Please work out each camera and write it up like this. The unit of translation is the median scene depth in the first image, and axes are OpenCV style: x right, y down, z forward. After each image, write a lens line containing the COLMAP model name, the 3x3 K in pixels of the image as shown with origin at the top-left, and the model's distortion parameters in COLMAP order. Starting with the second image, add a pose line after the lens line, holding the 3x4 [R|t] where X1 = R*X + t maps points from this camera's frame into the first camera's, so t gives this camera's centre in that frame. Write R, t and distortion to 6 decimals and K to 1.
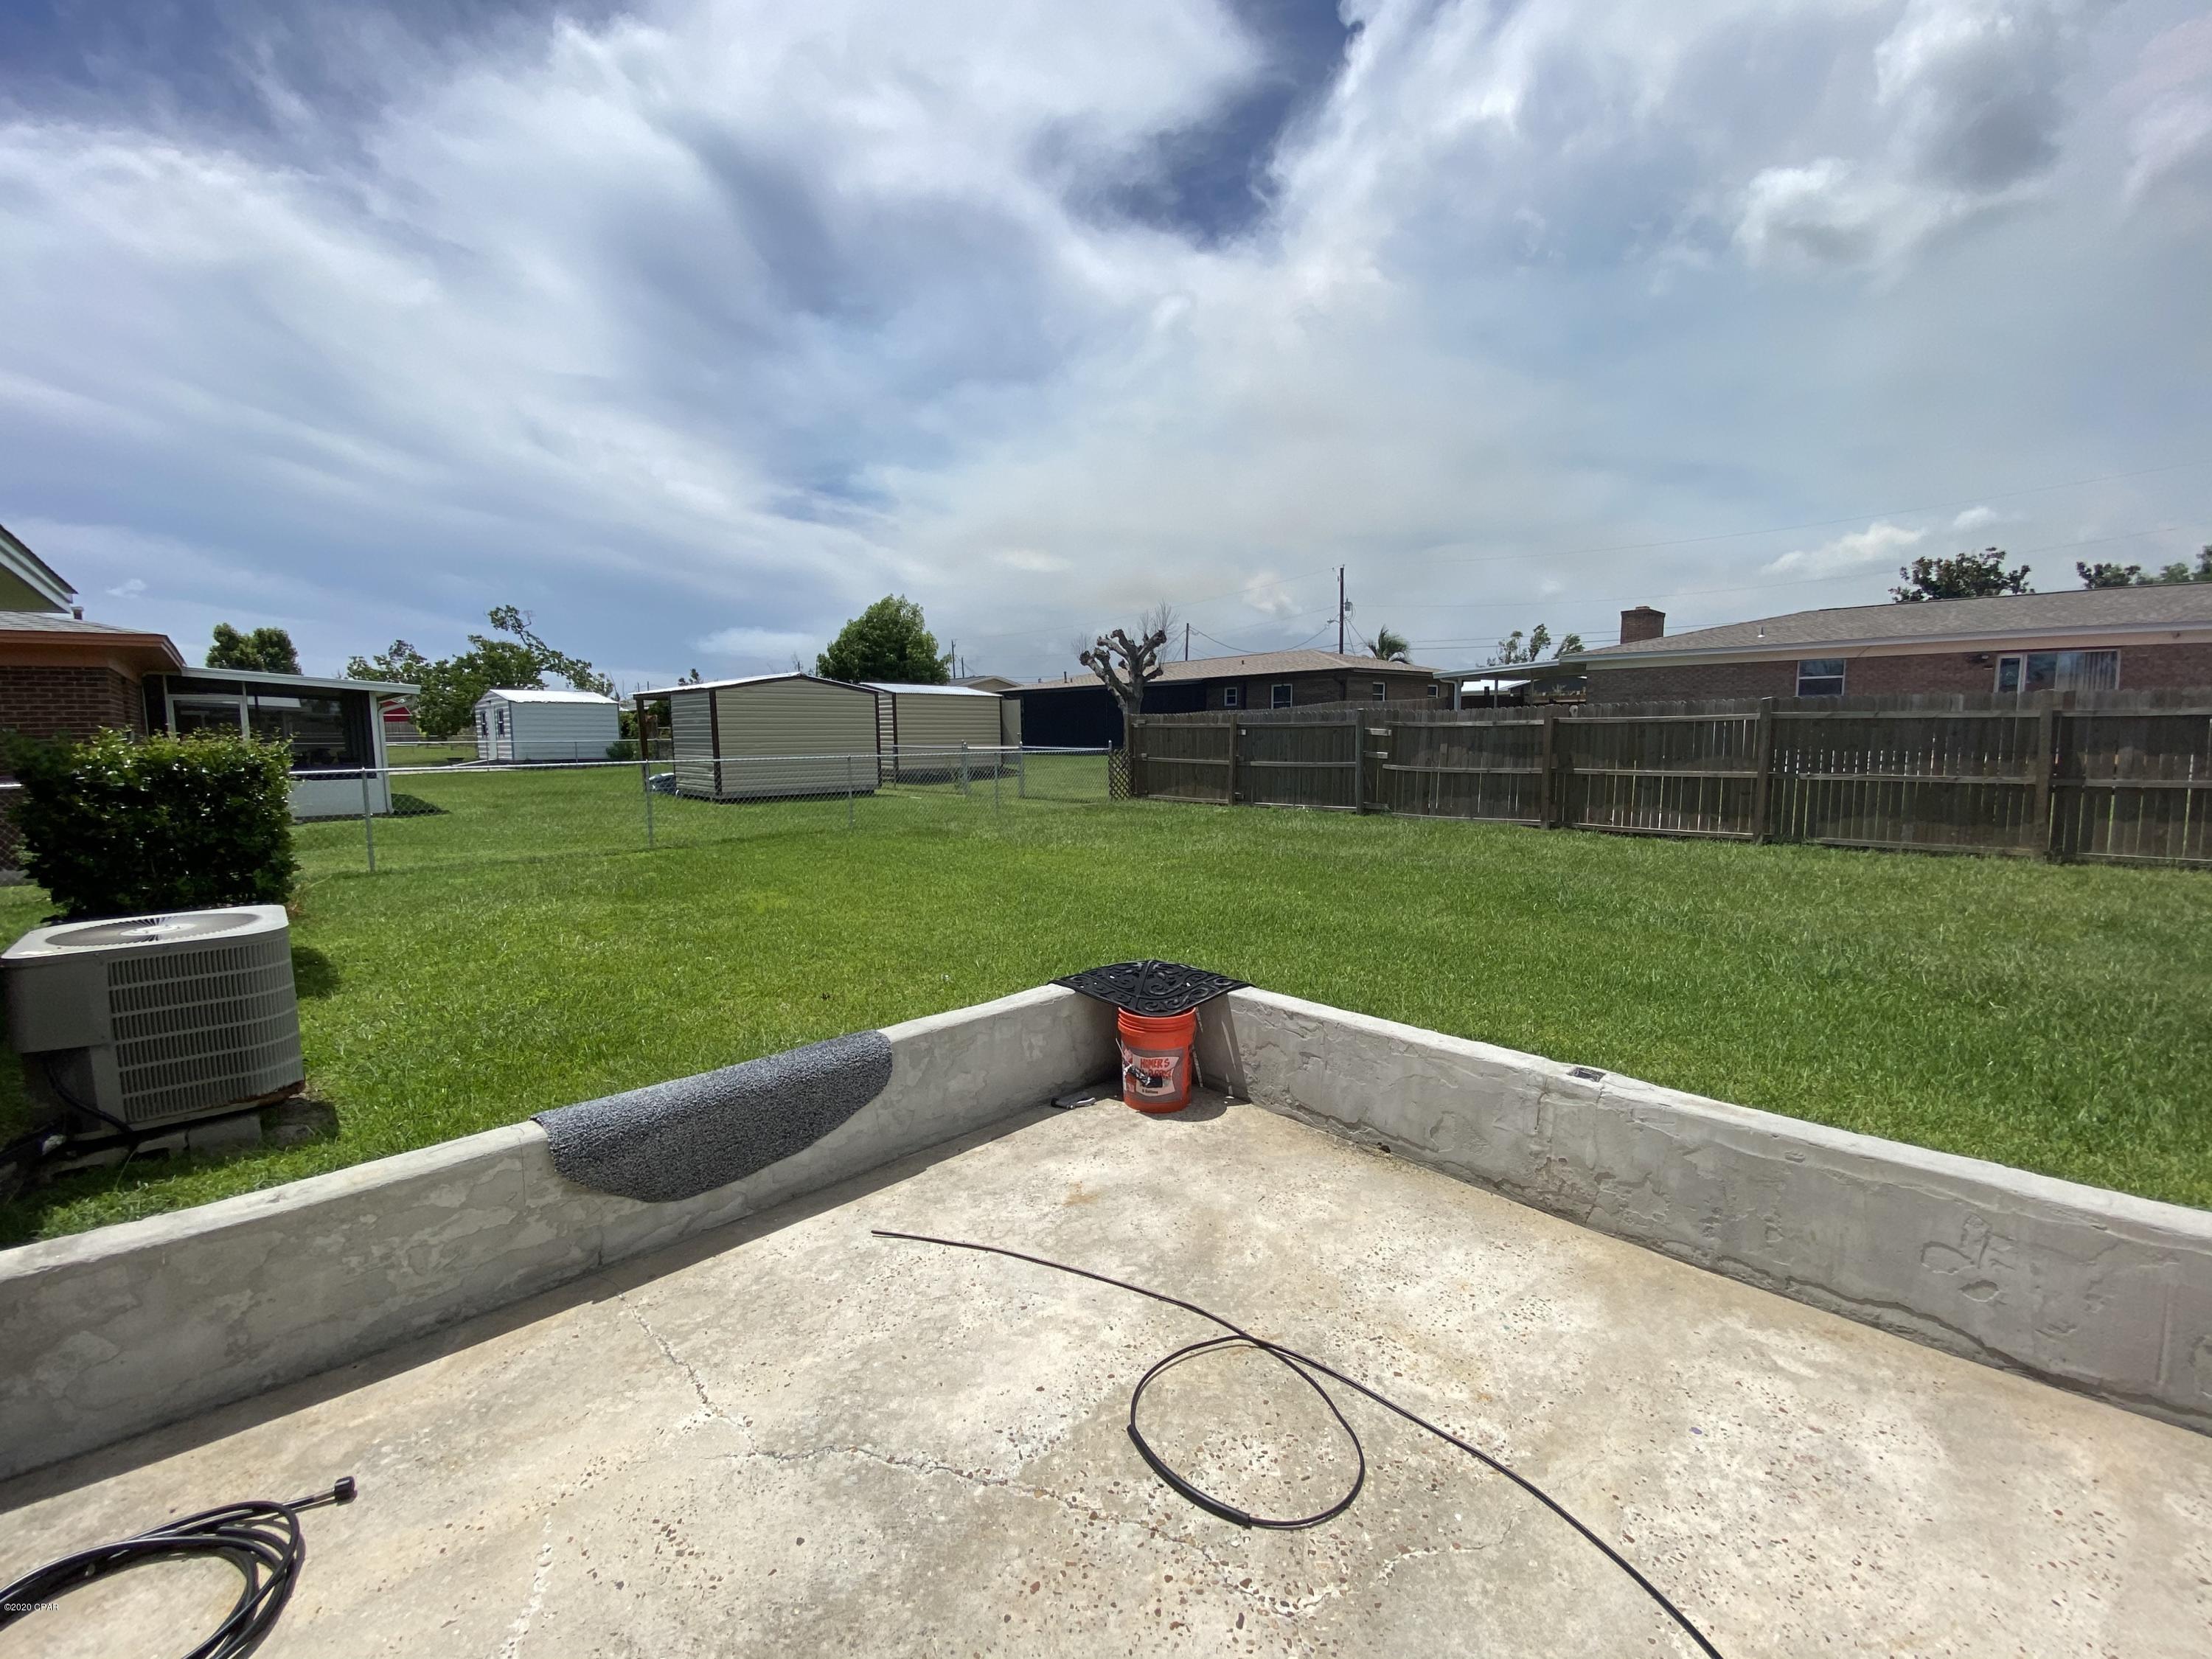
lens RADIAL K [[898.7, 0, 1106.0], [0, 898.7, 829.5], [0, 0, 1]] dist [0.000717, -0.016021]
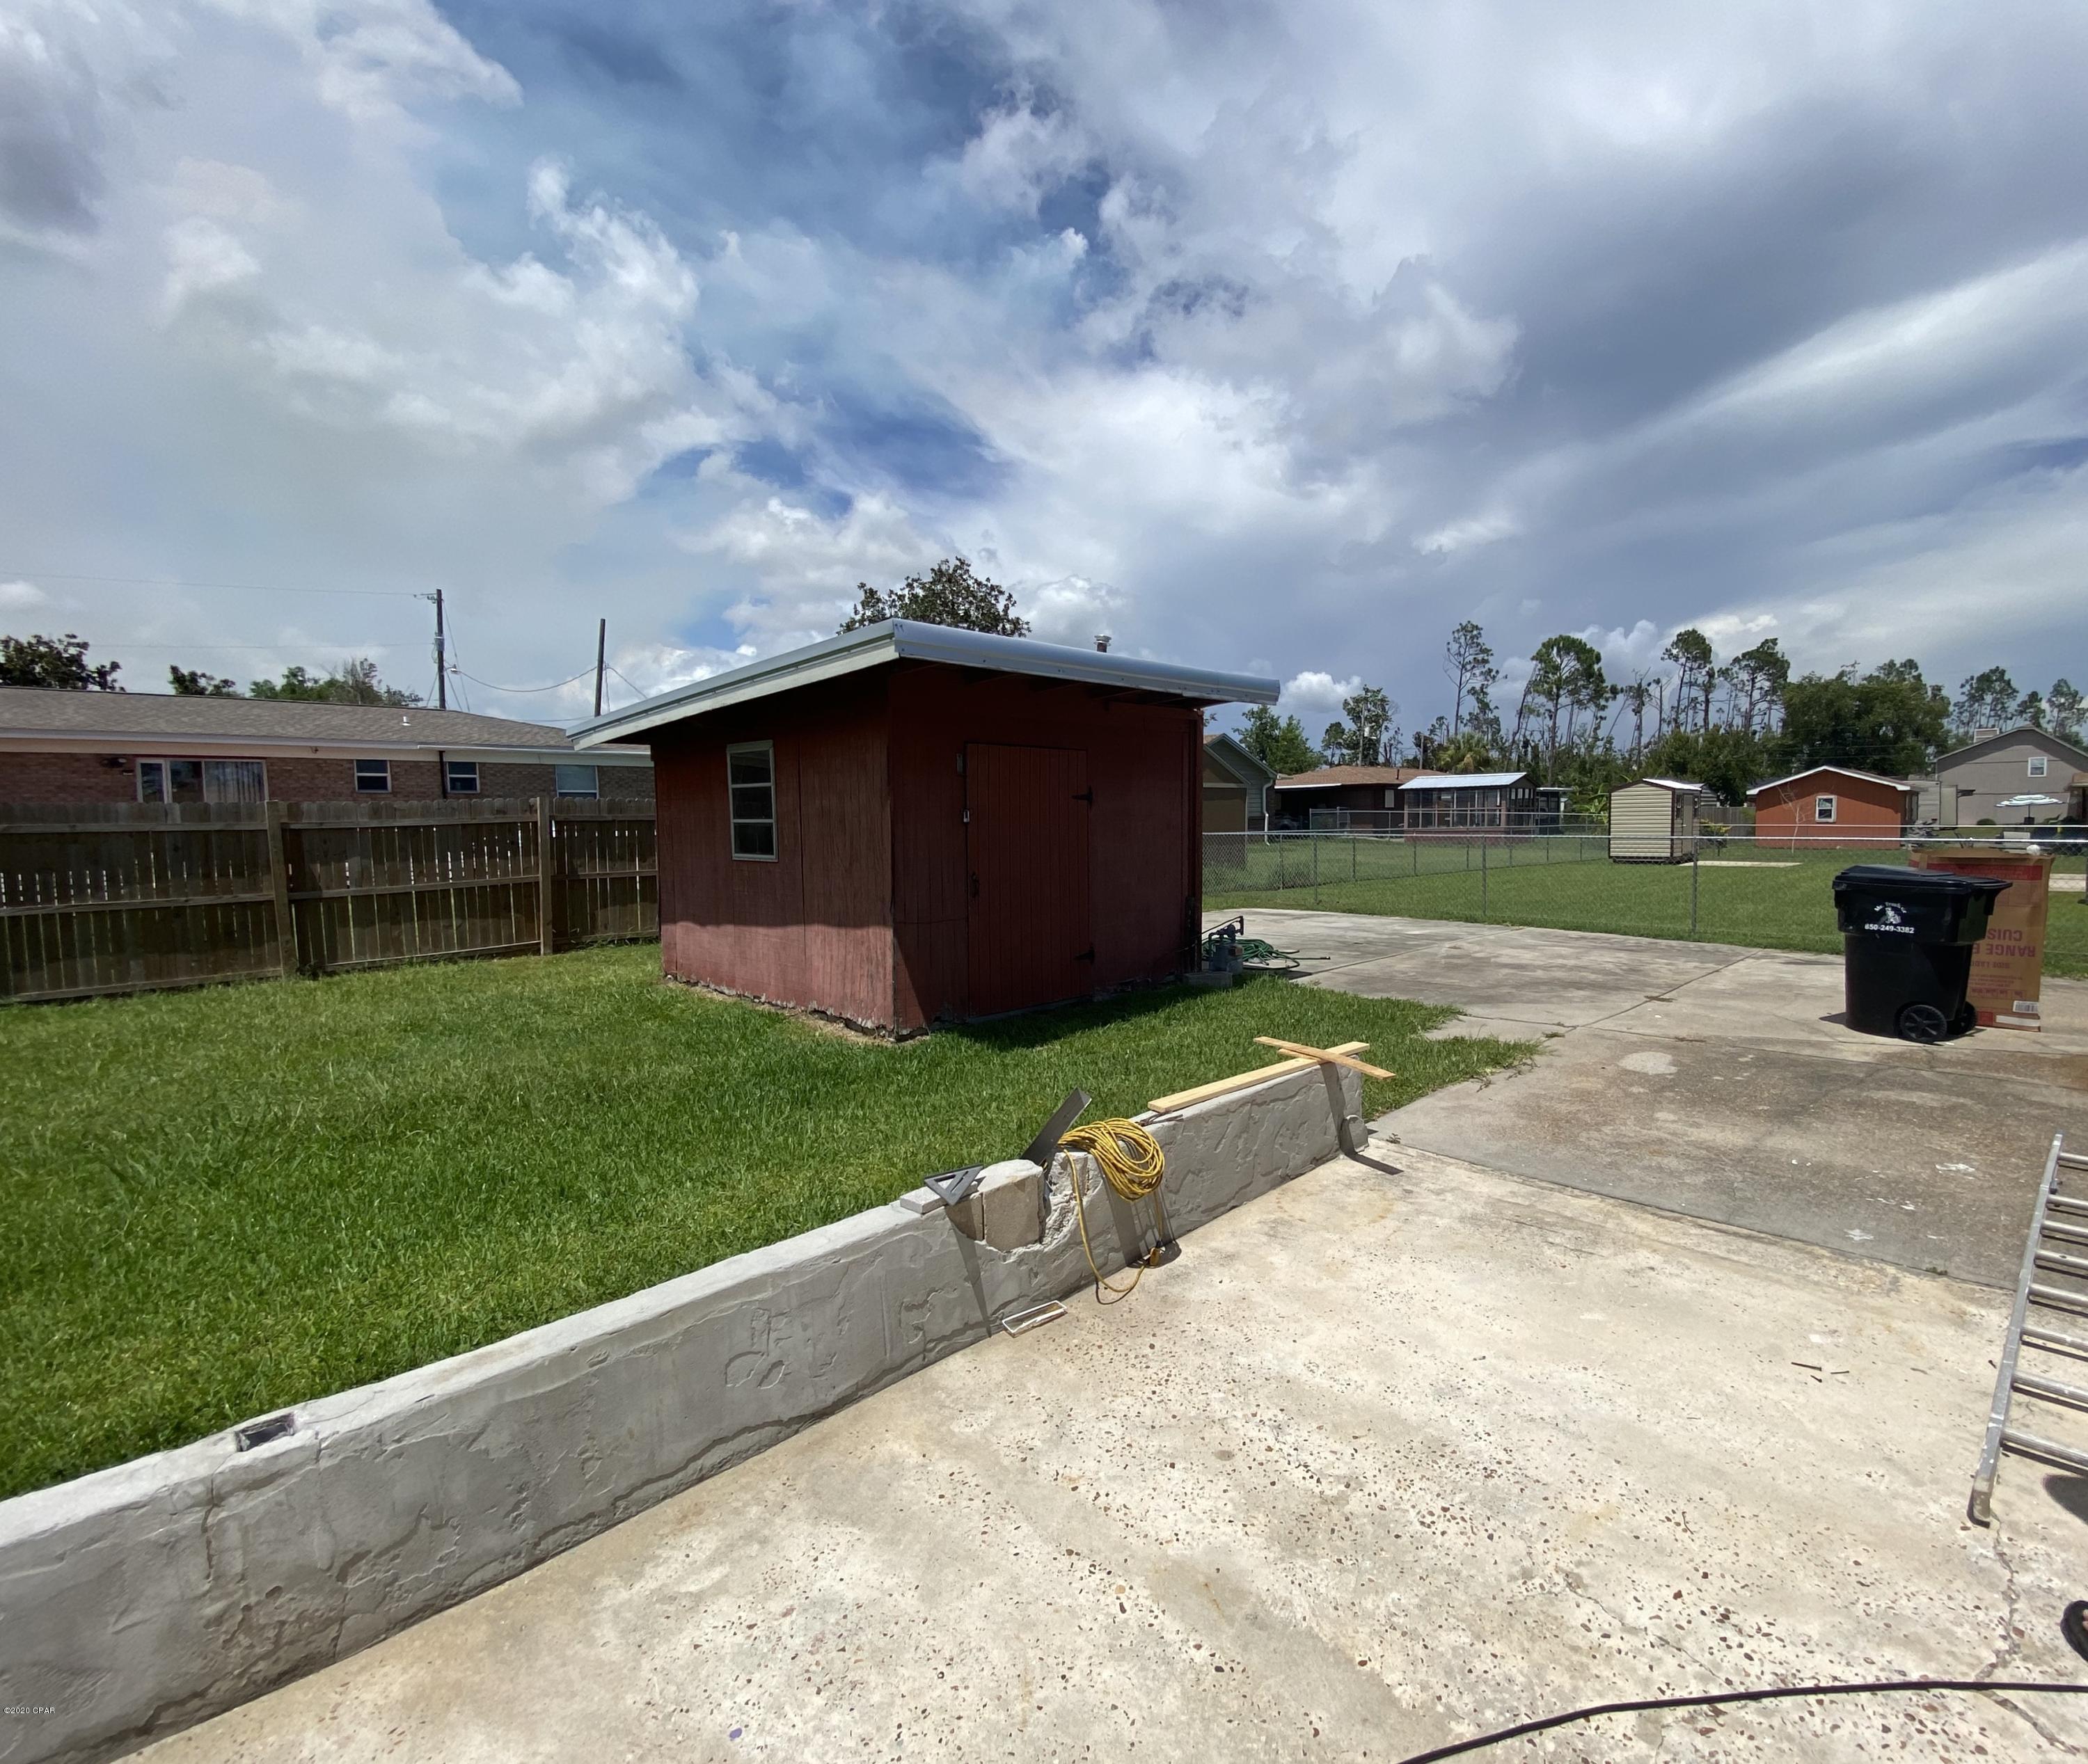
lens RADIAL K [[995.8, 0, 1044.0], [0, 995.8, 882.0], [0, 0, 1]] dist [0.009229, -0.024782]
pose [[-0.072269, -0.052357, 0.996010, -0.077711], [0.120969, 0.990789, 0.060860, -0.039172], [-0.990022, 0.124885, -0.065269, 0.276663]]
